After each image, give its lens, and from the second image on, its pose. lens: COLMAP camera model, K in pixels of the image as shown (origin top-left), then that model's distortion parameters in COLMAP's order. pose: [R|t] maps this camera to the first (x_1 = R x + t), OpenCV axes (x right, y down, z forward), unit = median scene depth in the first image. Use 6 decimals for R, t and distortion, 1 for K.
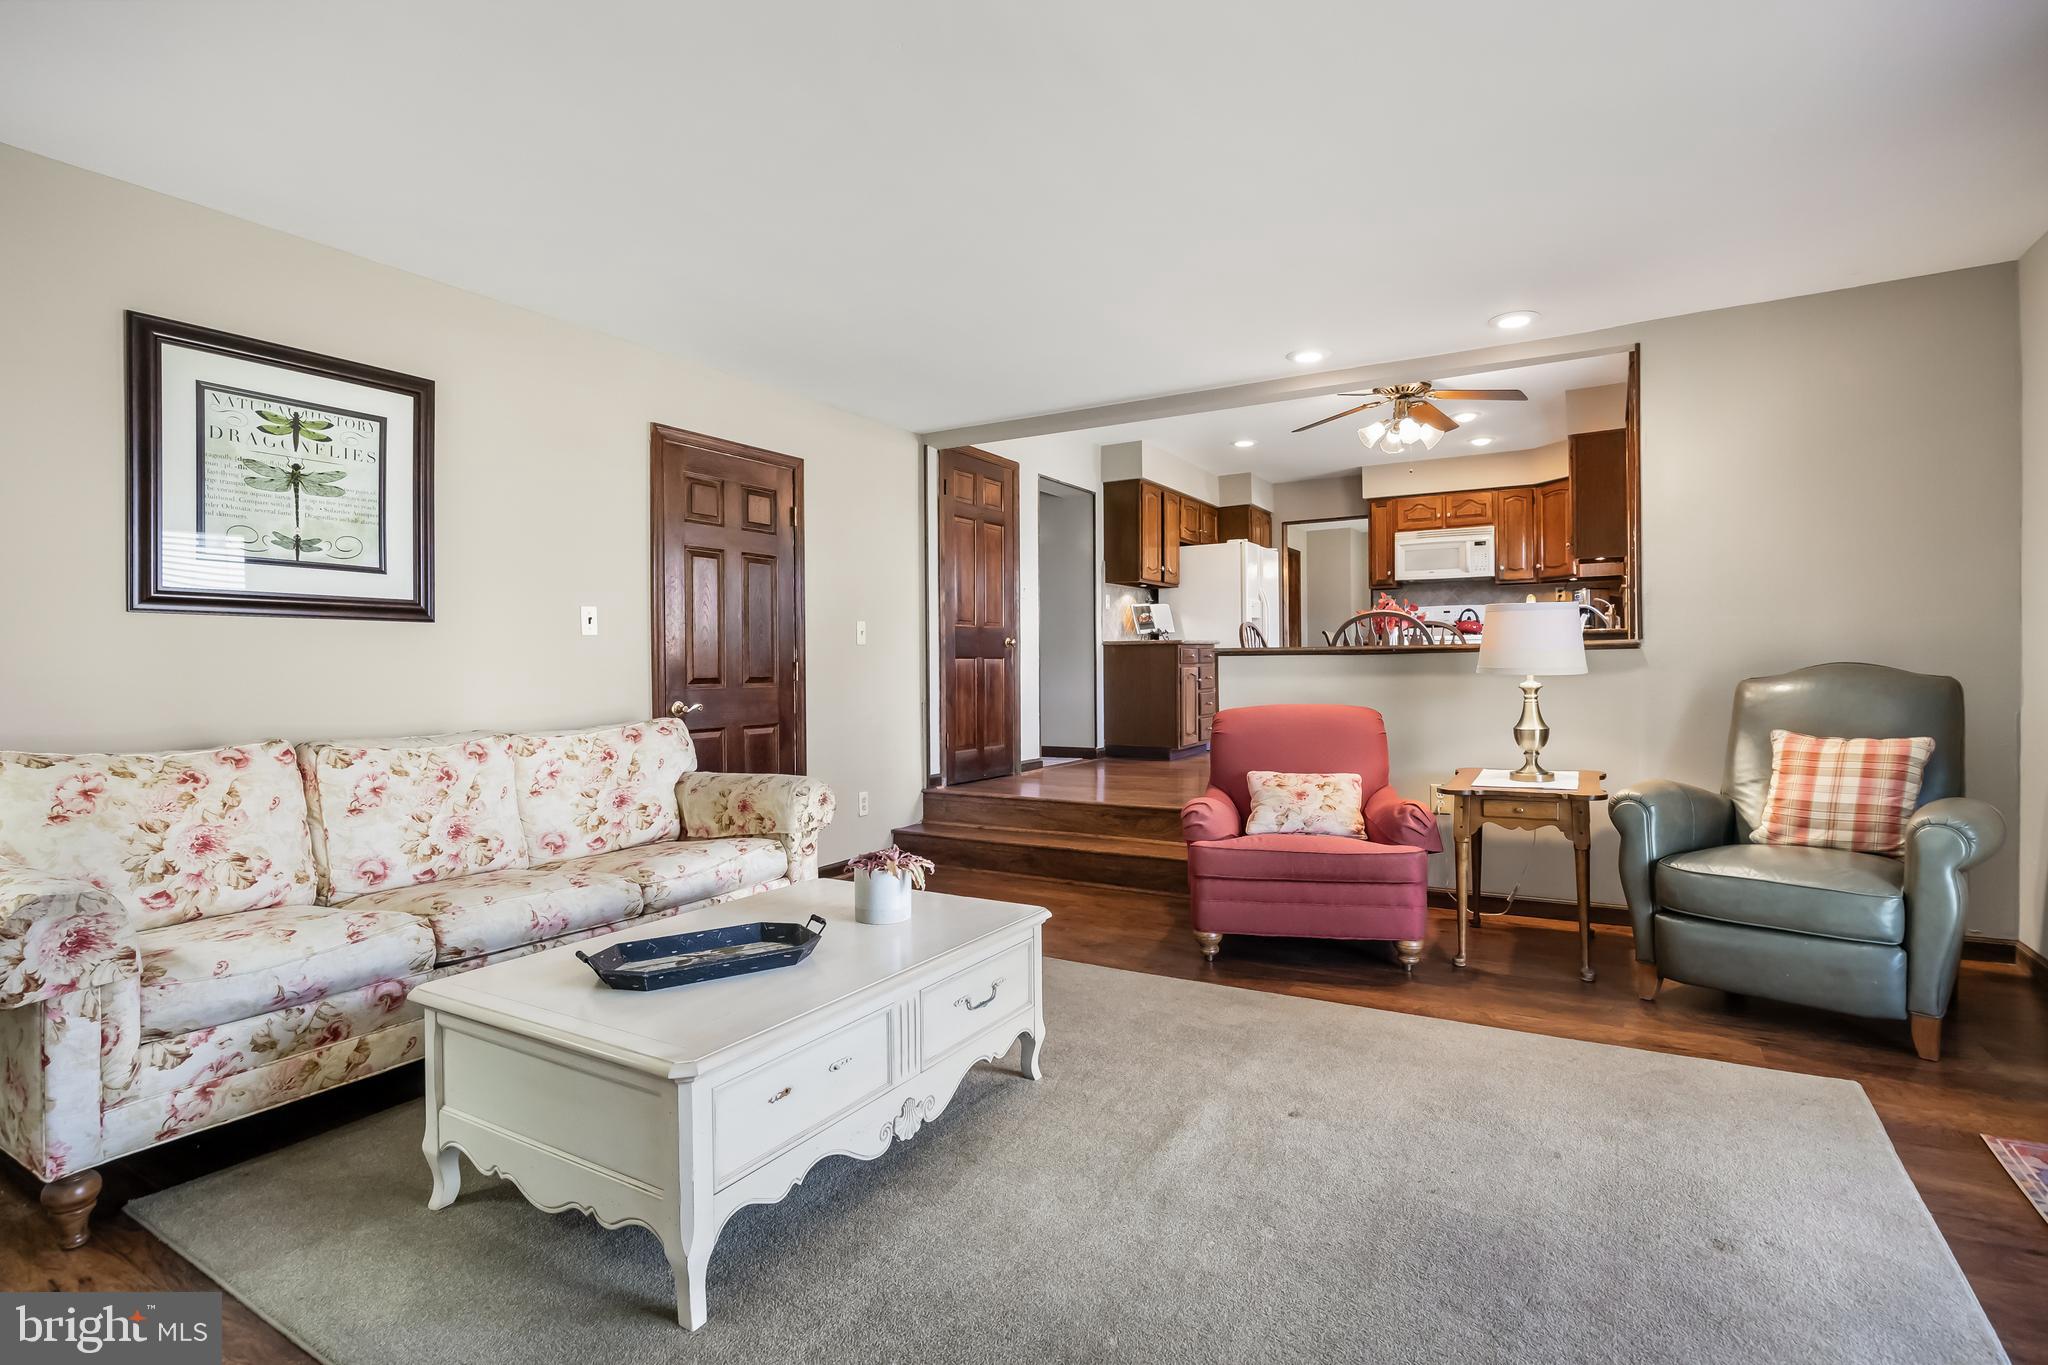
lens RADIAL K [[1008.3, 0, 1022.6], [0, 1008.3, 671.2], [0, 0, 1]] dist [0.000464, -0.000092]
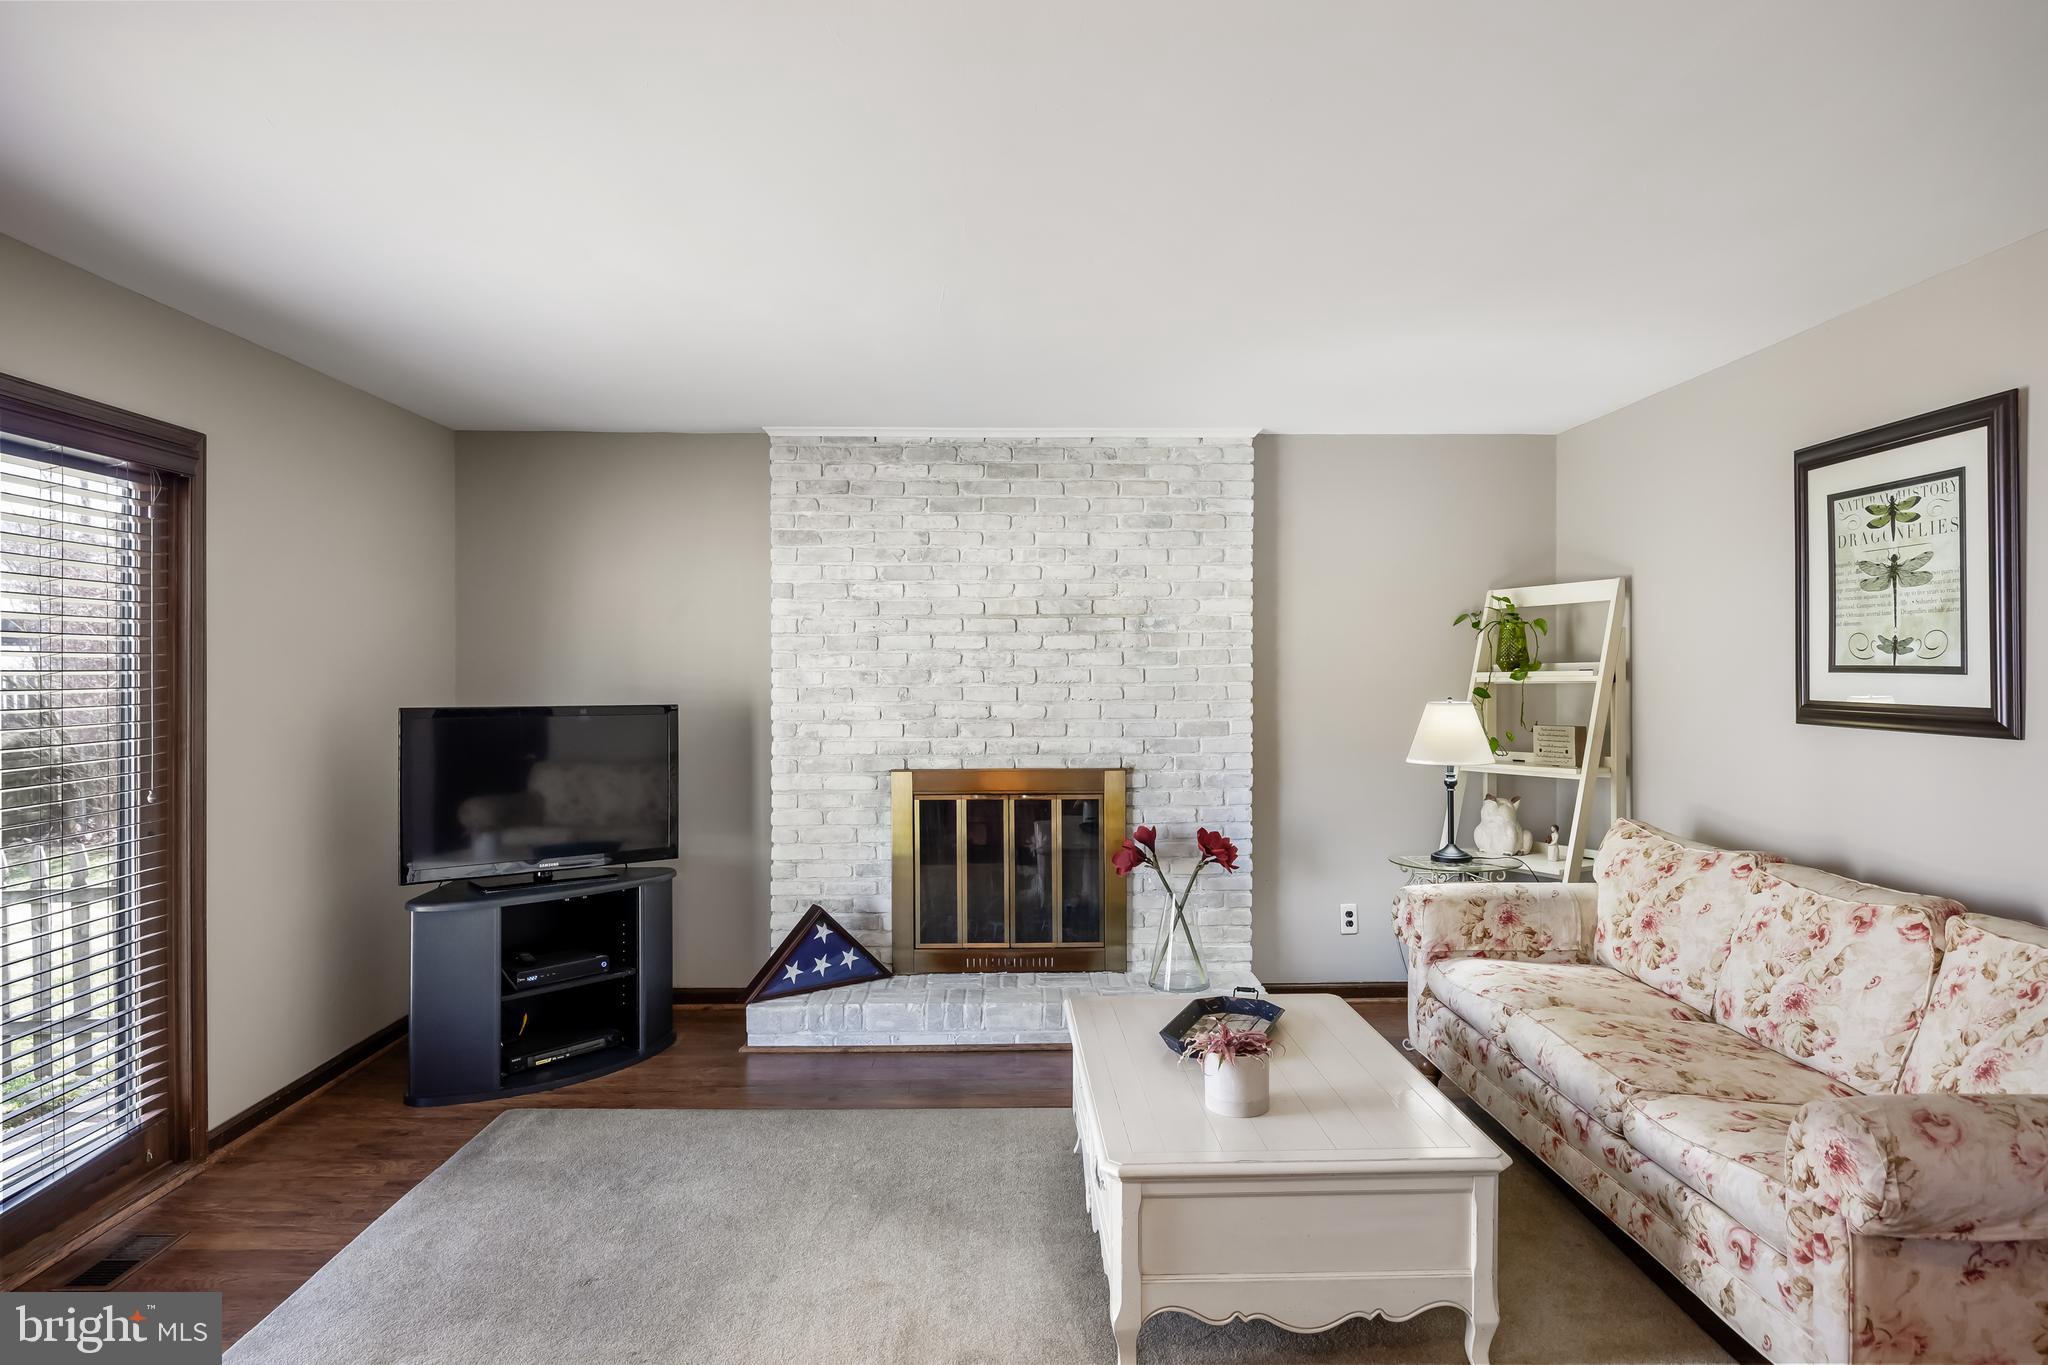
lens RADIAL K [[1267.4, 0, 1028.0], [0, 1267.4, 672.9], [0, 0, 1]] dist [0.001256, -0.000147]
pose [[-0.852468, 0.014661, -0.522574, 0.492770], [0.008379, 0.999861, 0.014382, -0.125199], [0.522713, 0.007881, -0.852472, 1.542501]]
